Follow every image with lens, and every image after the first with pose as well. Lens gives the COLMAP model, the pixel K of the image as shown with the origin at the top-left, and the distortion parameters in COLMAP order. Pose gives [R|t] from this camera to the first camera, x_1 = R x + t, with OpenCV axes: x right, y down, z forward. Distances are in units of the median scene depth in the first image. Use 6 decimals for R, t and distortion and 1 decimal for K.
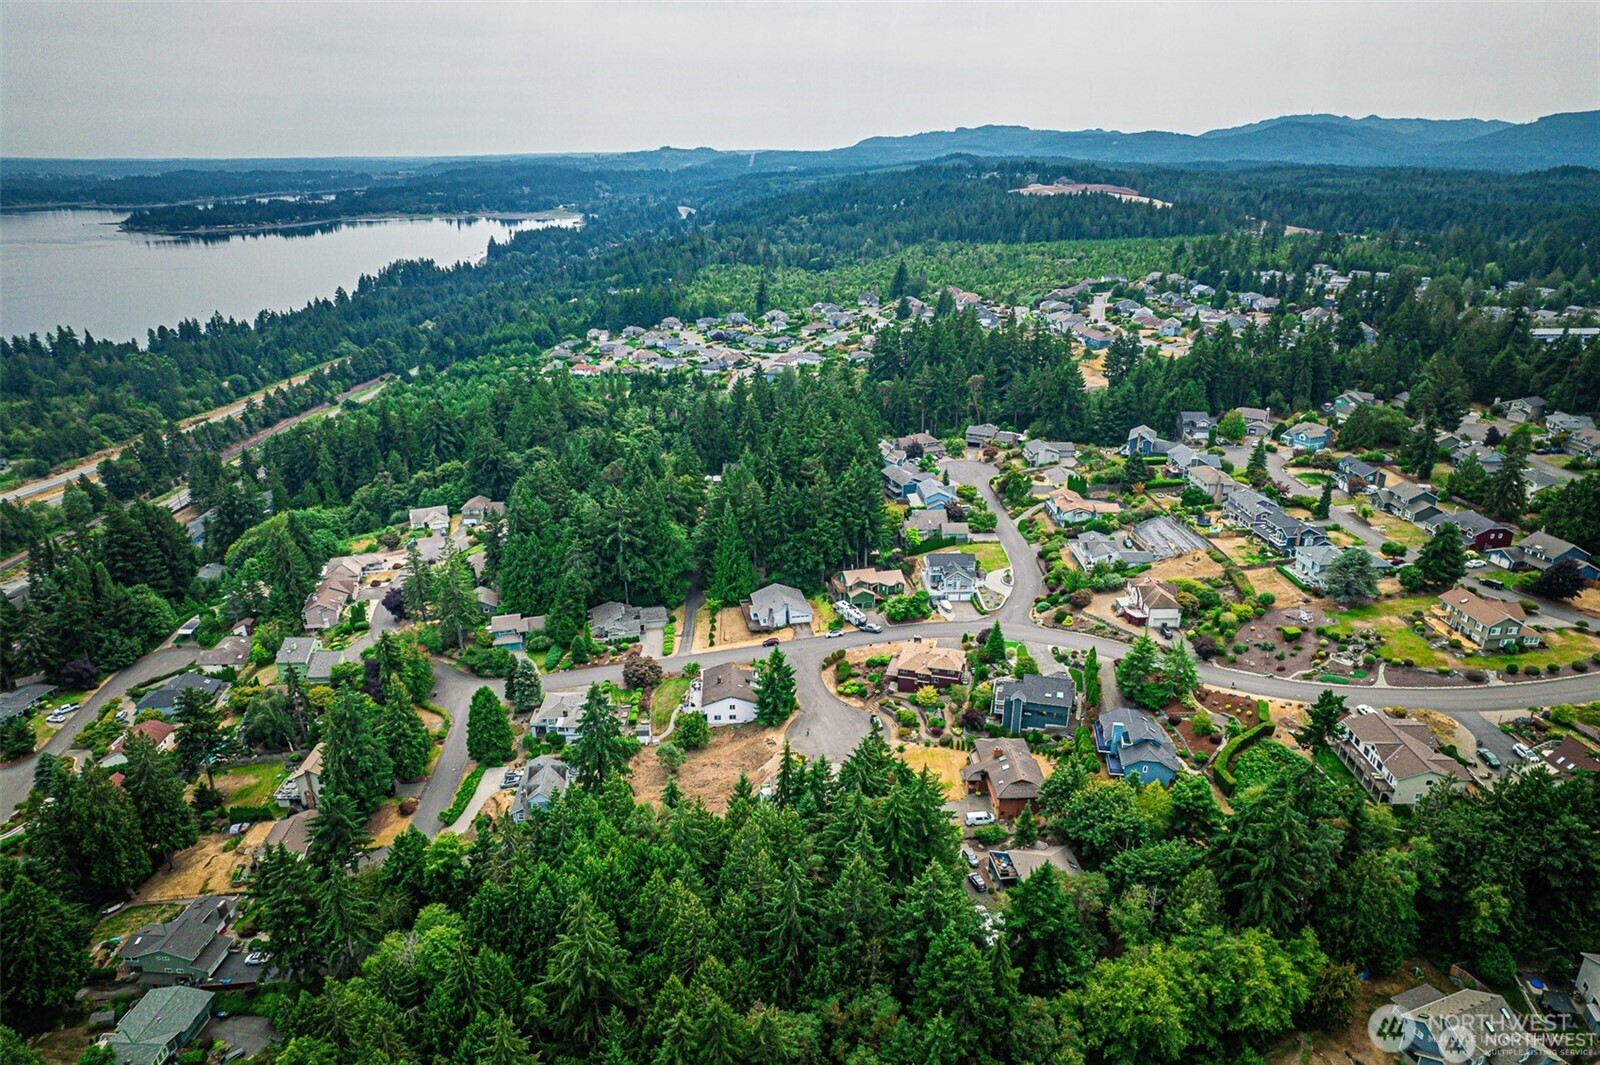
lens RADIAL K [[1021.4, 0, 802.6], [0, 1021.4, 531.0], [0, 0, 1]] dist [-0.079165, 0.071438]
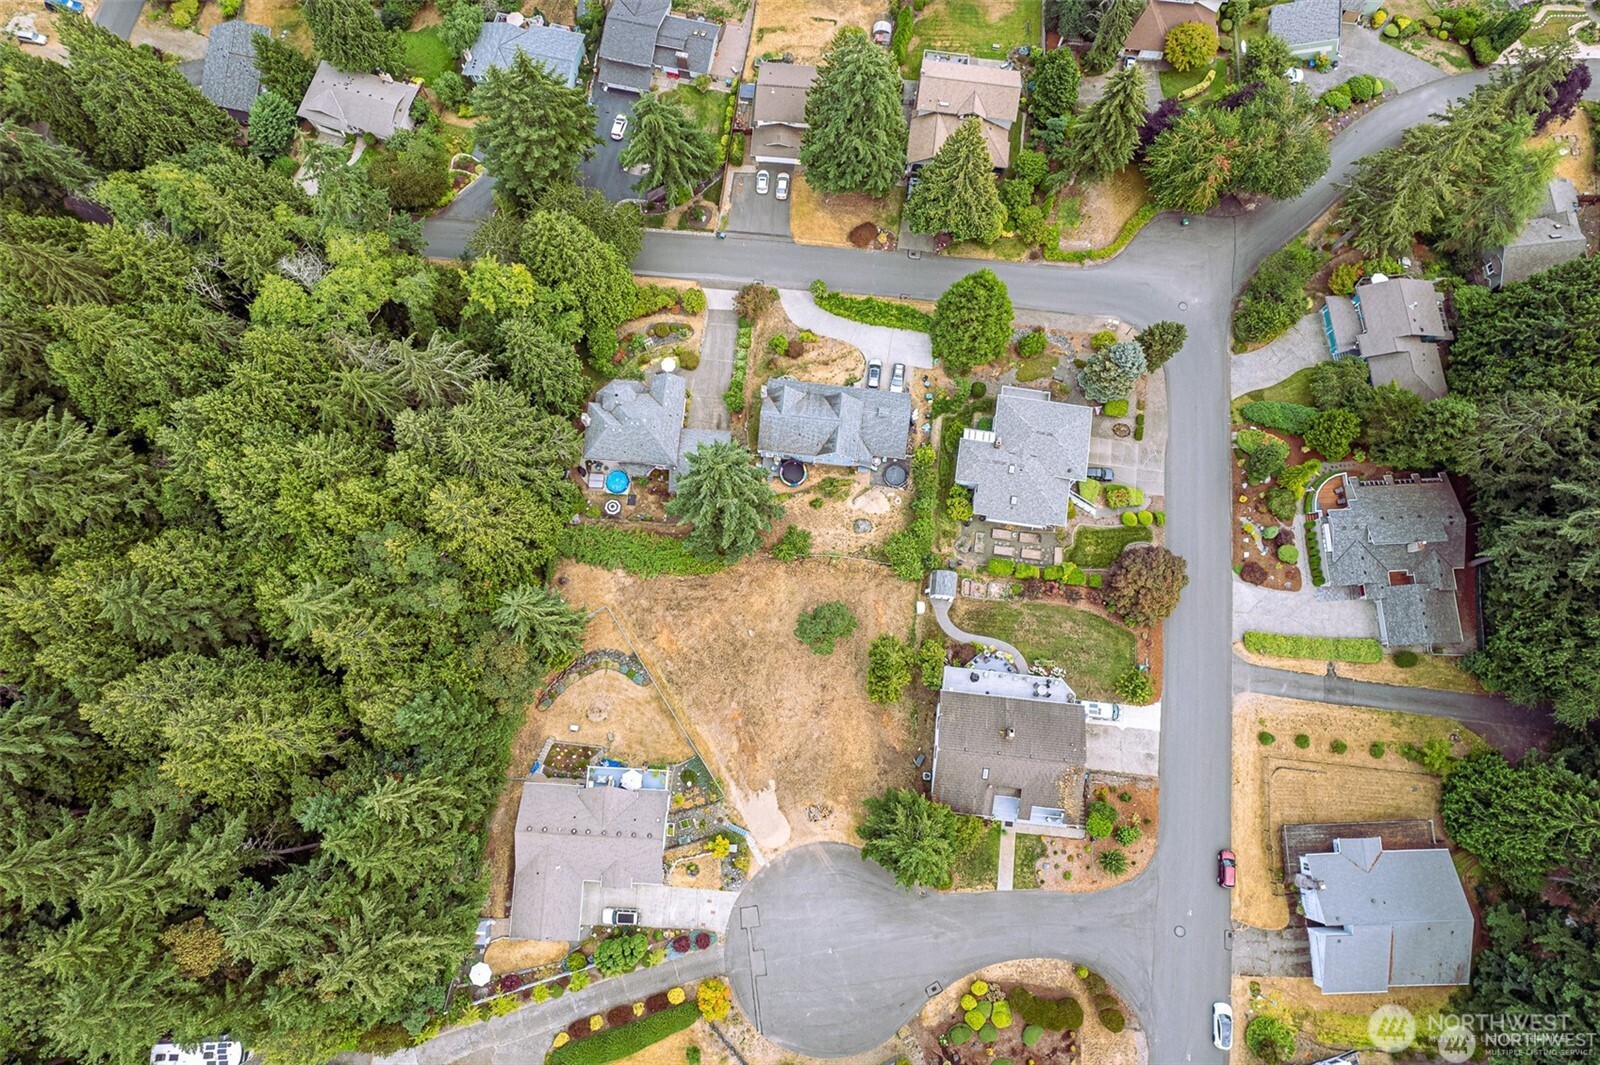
lens RADIAL K [[1021.4, 0, 799.2], [0, 1021.4, 537.0], [0, 0, 1]] dist [-0.079165, 0.071438]
pose [[-0.167735, 0.966732, -0.193117, -0.051989], [-0.345726, 0.125767, 0.929869, -0.235914], [0.923222, 0.222737, 0.313129, 0.621159]]
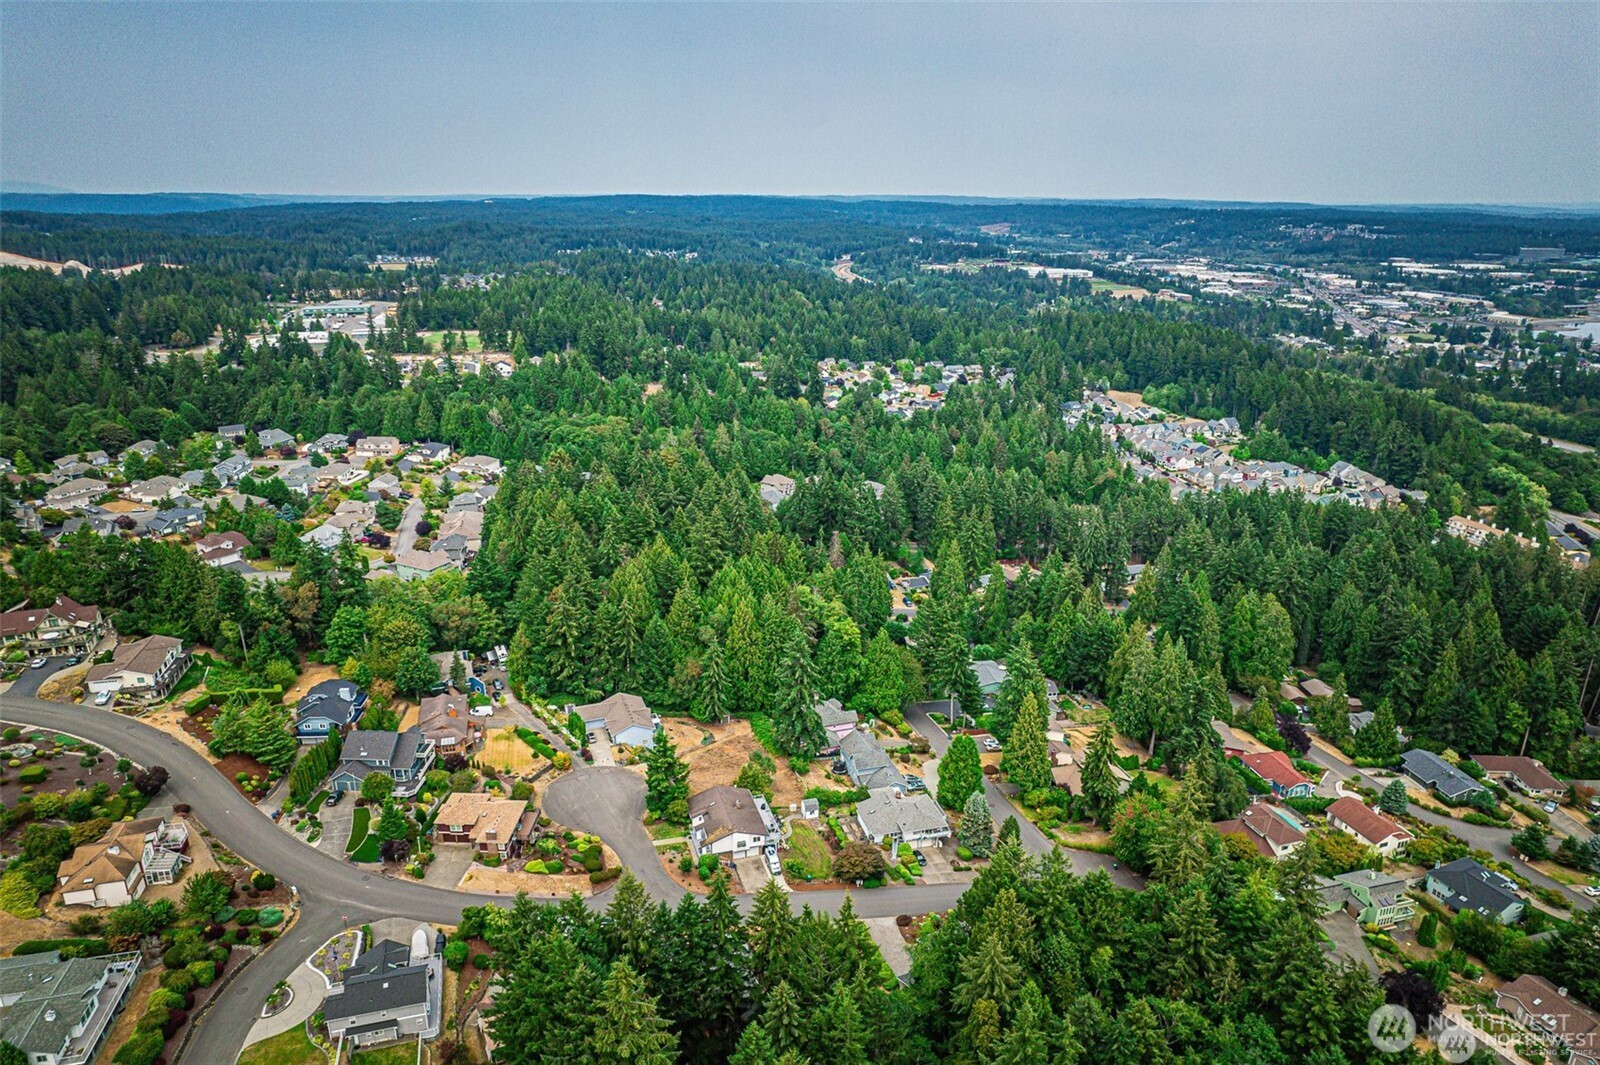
lens RADIAL K [[1021.4, 0, 805.0], [0, 1021.4, 541.6], [0, 0, 1]] dist [-0.079165, 0.071438]
pose [[-0.972320, 0.072807, -0.222021, 0.031798], [-0.086640, 0.770128, 0.631978, -0.481433], [0.216997, 0.633721, -0.742503, 1.272416]]
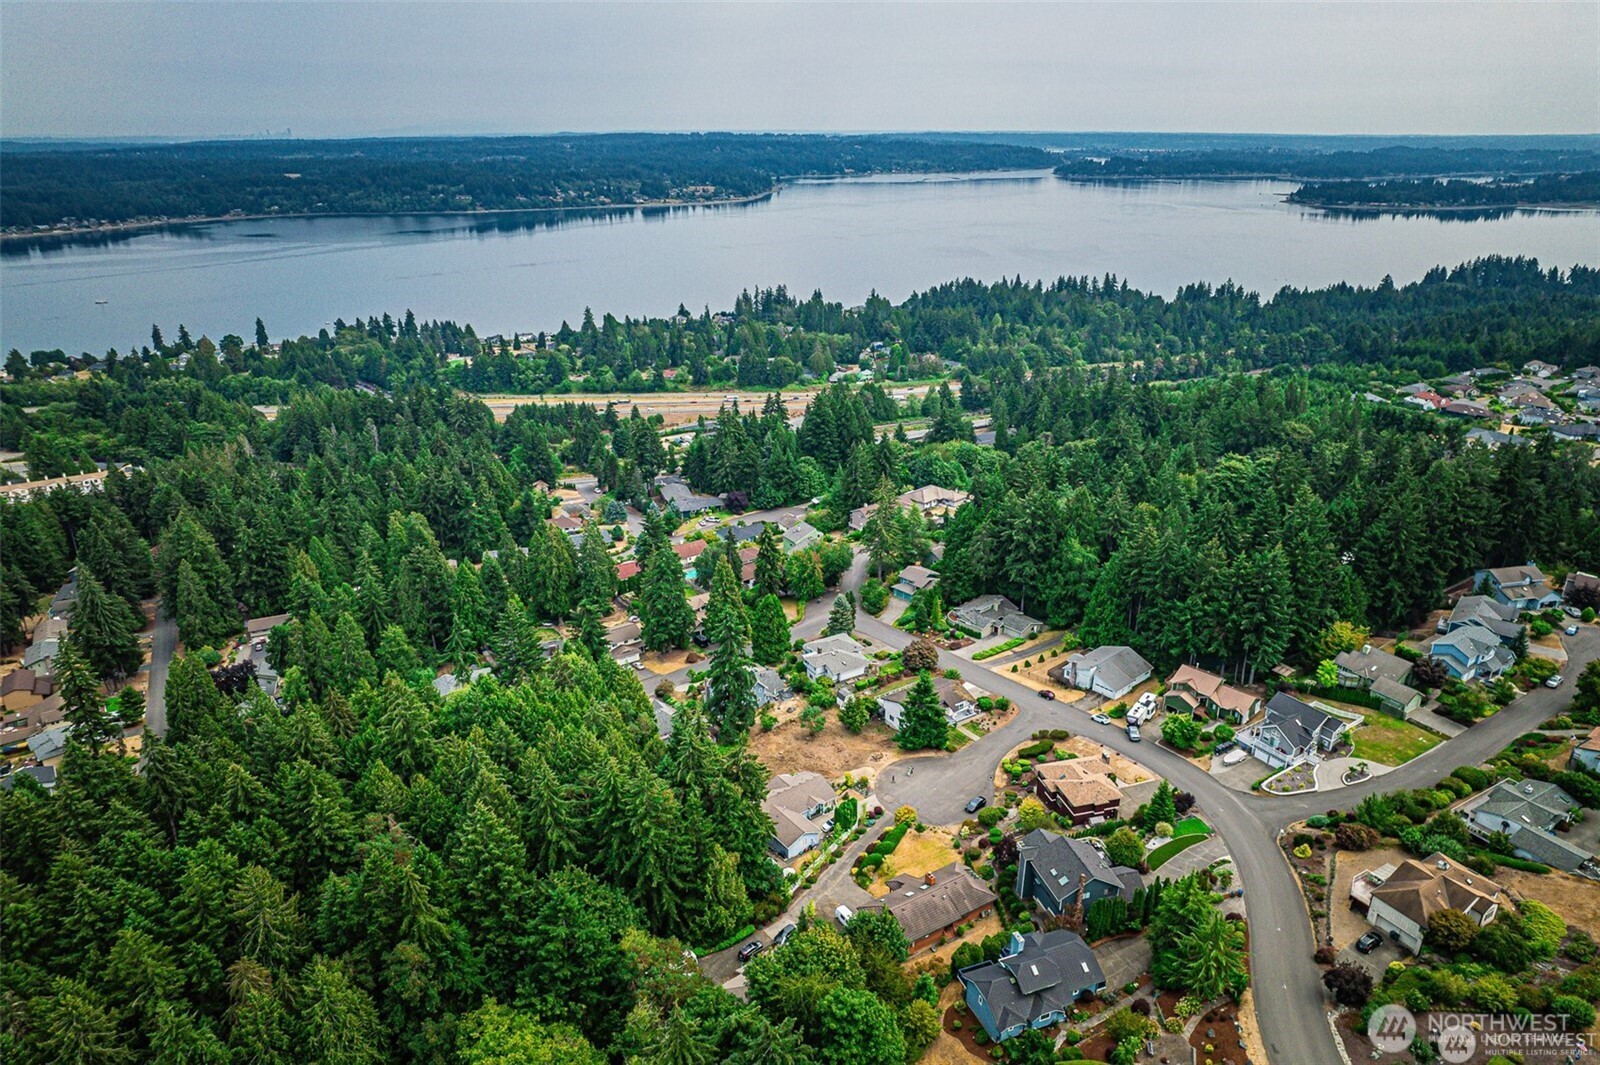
lens RADIAL K [[1021.4, 0, 798.7], [0, 1021.4, 537.9], [0, 0, 1]] dist [-0.079165, 0.071438]
pose [[0.495330, 0.328404, -0.804238, 0.491942], [-0.306965, 0.932233, 0.191610, -0.111535], [0.812663, 0.151963, 0.562571, 0.295440]]
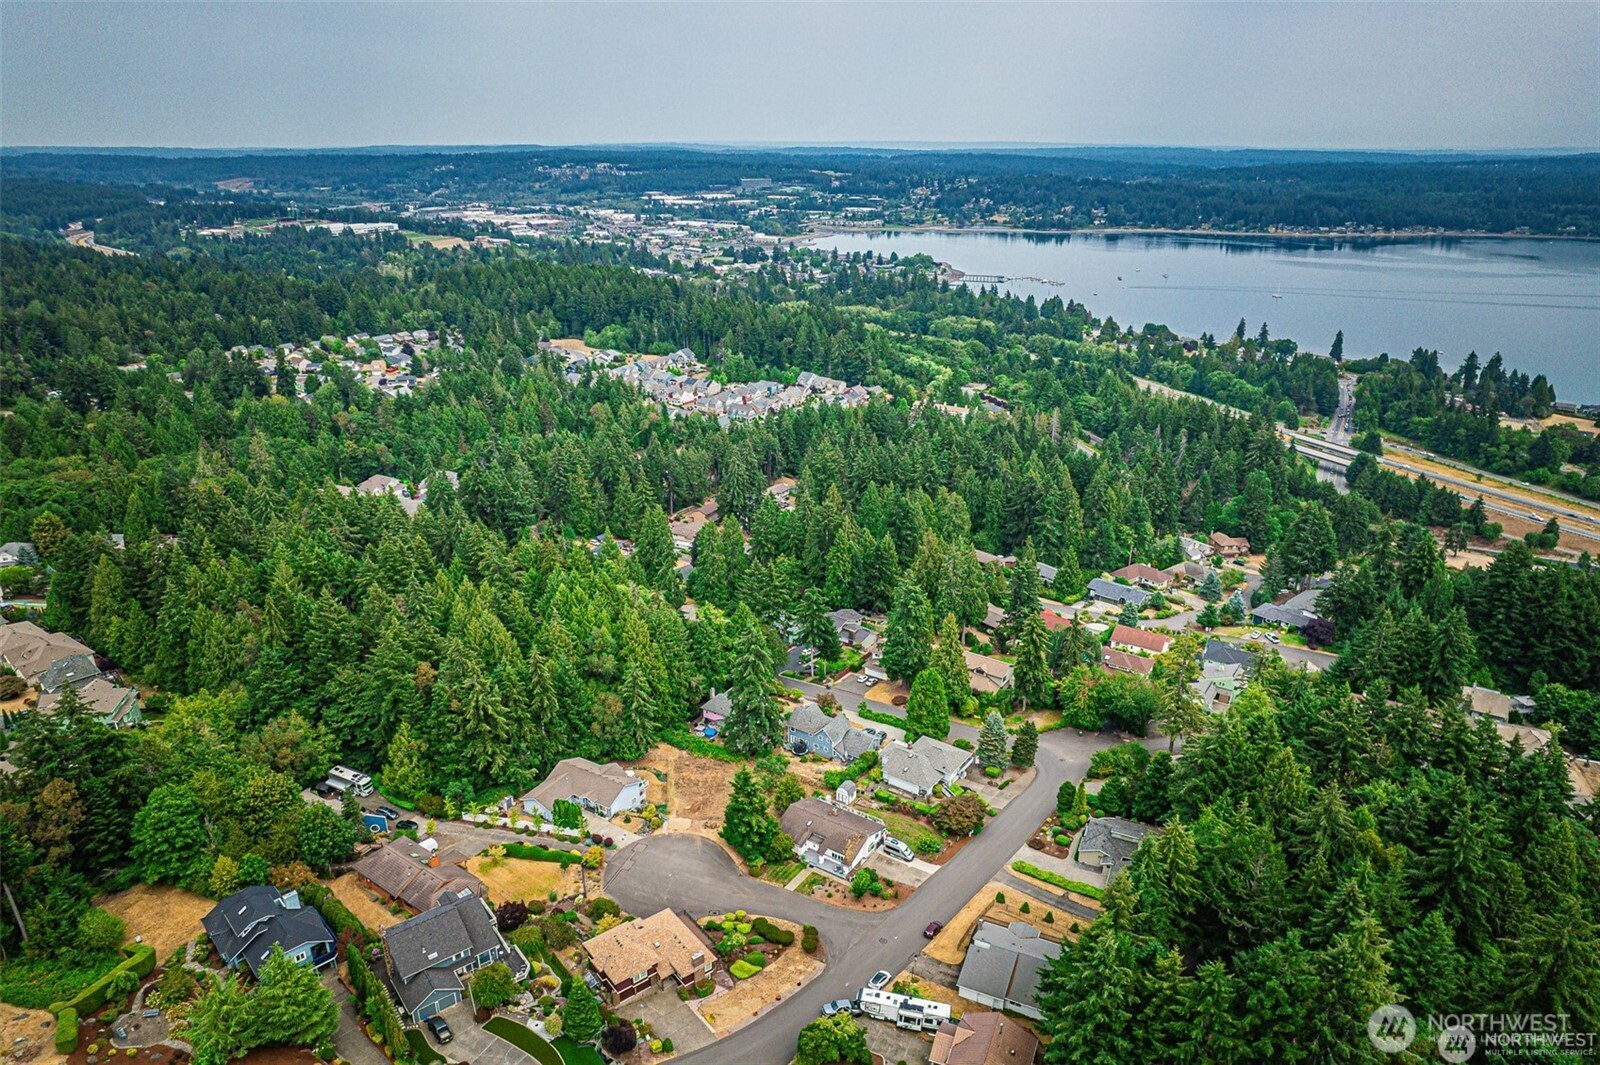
lens RADIAL K [[1021.4, 0, 804.4], [0, 1021.4, 536.3], [0, 0, 1]] dist [-0.079165, 0.071438]
pose [[-0.596233, 0.294812, -0.746721, 0.387942], [-0.284814, 0.791953, 0.540085, -0.375008], [0.750591, 0.534693, -0.388222, 0.991643]]
